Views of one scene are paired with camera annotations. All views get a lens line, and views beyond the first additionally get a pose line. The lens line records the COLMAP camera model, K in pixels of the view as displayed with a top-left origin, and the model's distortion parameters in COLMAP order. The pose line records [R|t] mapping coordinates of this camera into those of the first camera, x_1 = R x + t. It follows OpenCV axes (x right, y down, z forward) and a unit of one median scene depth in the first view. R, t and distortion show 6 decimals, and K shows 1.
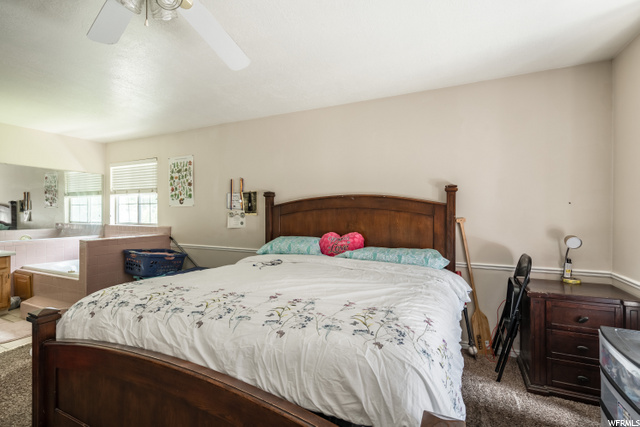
lens RADIAL K [[299.1, 0, 322.3], [0, 299.1, 210.9], [0, 0, 1]] dist [-0.002027, 0.000369]
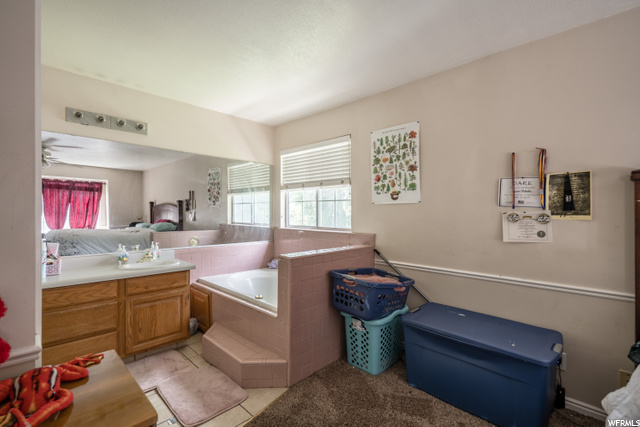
lens RADIAL K [[299.1, 0, 317.6], [0, 299.1, 209.6], [0, 0, 1]] dist [-0.002027, 0.000369]
pose [[0.941649, 0.000668, -0.336595, -0.411749], [-0.001849, 0.999993, -0.003188, 0.000382], [0.336590, 0.003625, 0.941644, 0.334909]]
